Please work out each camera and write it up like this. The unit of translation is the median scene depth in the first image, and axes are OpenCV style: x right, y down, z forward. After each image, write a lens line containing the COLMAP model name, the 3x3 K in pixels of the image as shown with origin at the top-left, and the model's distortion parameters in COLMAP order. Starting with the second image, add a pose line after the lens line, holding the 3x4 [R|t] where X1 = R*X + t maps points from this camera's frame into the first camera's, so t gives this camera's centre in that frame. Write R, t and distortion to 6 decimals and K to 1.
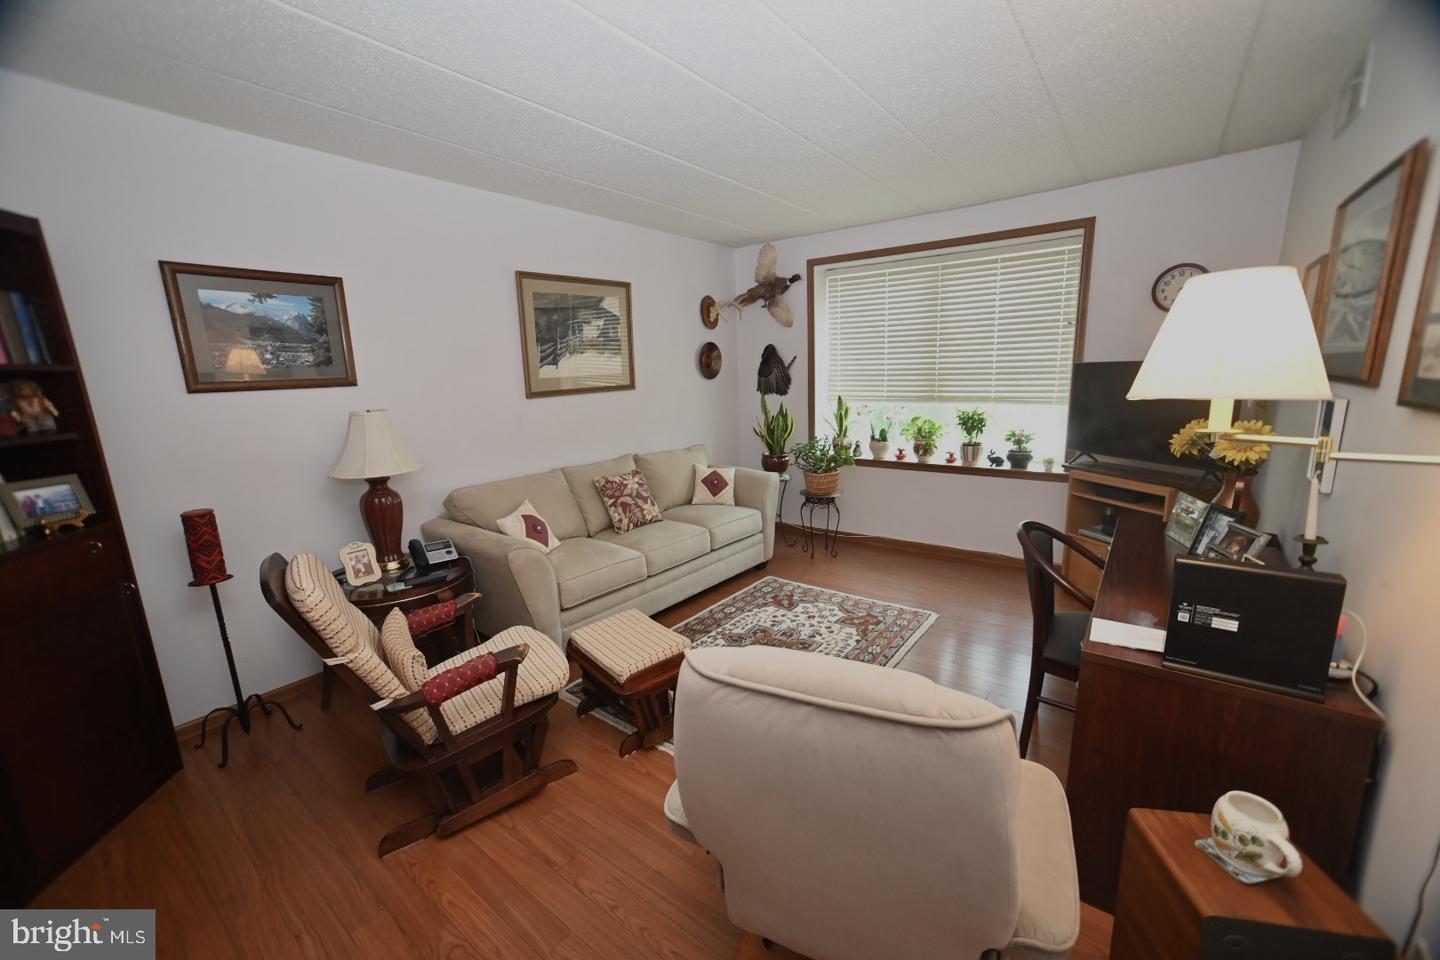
lens RADIAL K [[577.0, 0, 720.0], [0, 577.0, 480.0], [0, 0, 1]] dist [-0.040507, 0.022606]
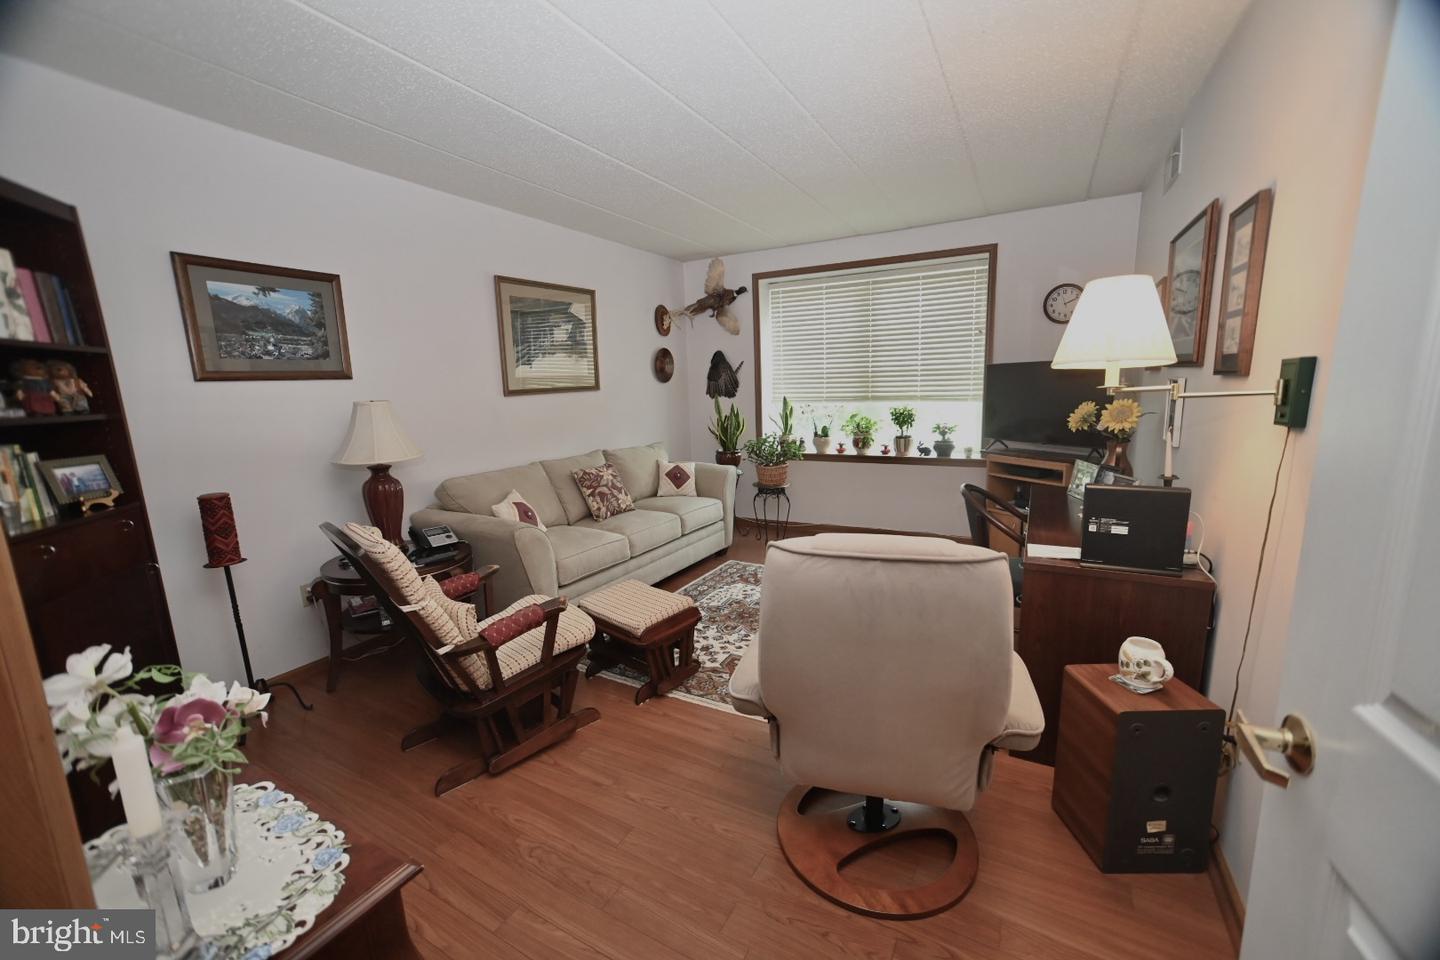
lens RADIAL K [[577.0, 0, 720.0], [0, 577.0, 480.0], [0, 0, 1]] dist [-0.040507, 0.022606]
pose [[0.989274, -0.023823, 0.144118, -0.133623], [0.027962, 0.999251, -0.026757, 0.066467], [-0.143372, 0.030500, 0.989199, -0.117668]]
